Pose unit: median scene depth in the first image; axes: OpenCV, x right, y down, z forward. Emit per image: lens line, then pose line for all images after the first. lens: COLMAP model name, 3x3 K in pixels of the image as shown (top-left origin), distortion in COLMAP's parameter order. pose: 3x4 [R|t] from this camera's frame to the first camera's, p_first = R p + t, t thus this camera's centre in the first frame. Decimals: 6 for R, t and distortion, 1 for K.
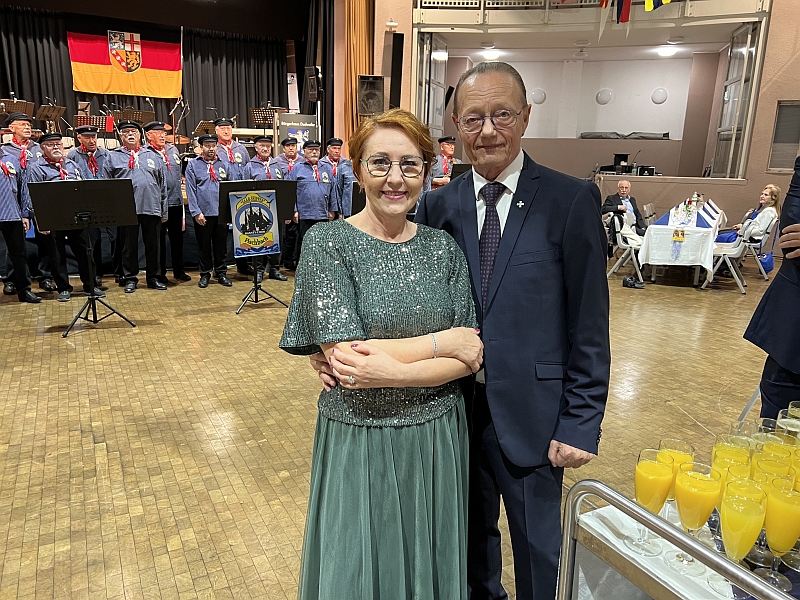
lens RADIAL K [[601.8, 0, 395.4], [0, 601.8, 306.4], [0, 0, 1]] dist [0.053162, -0.062895]
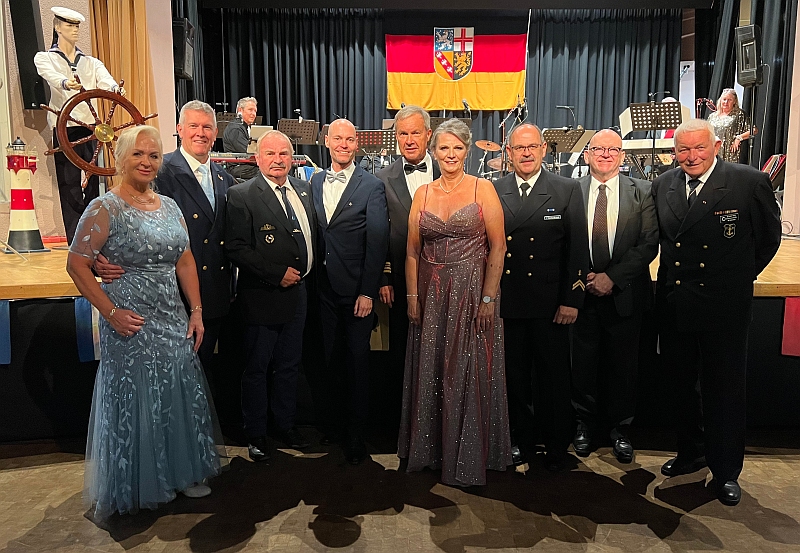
lens RADIAL K [[645.1, 0, 400.0], [0, 645.1, 276.5], [0, 0, 1]] dist [0.050733, -0.080656]
pose [[0.869795, 0.046017, -0.491263, -0.121772], [-0.097954, 0.991928, -0.080516, -0.095477], [0.483592, 0.118154, 0.867282, 0.385829]]
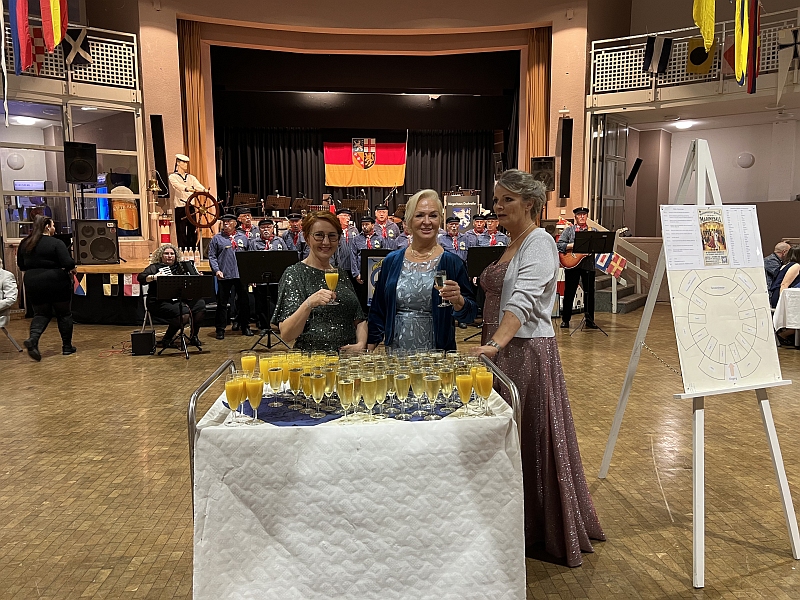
lens RADIAL K [[600.3, 0, 402.1], [0, 600.3, 307.3], [0, 0, 1]] dist [0.053425, -0.062104]
pose [[0.914288, 0.022439, -0.404444, 0.176251], [-0.068531, 0.992640, -0.099848, 0.024402], [0.399226, 0.119006, 0.909096, -0.086997]]
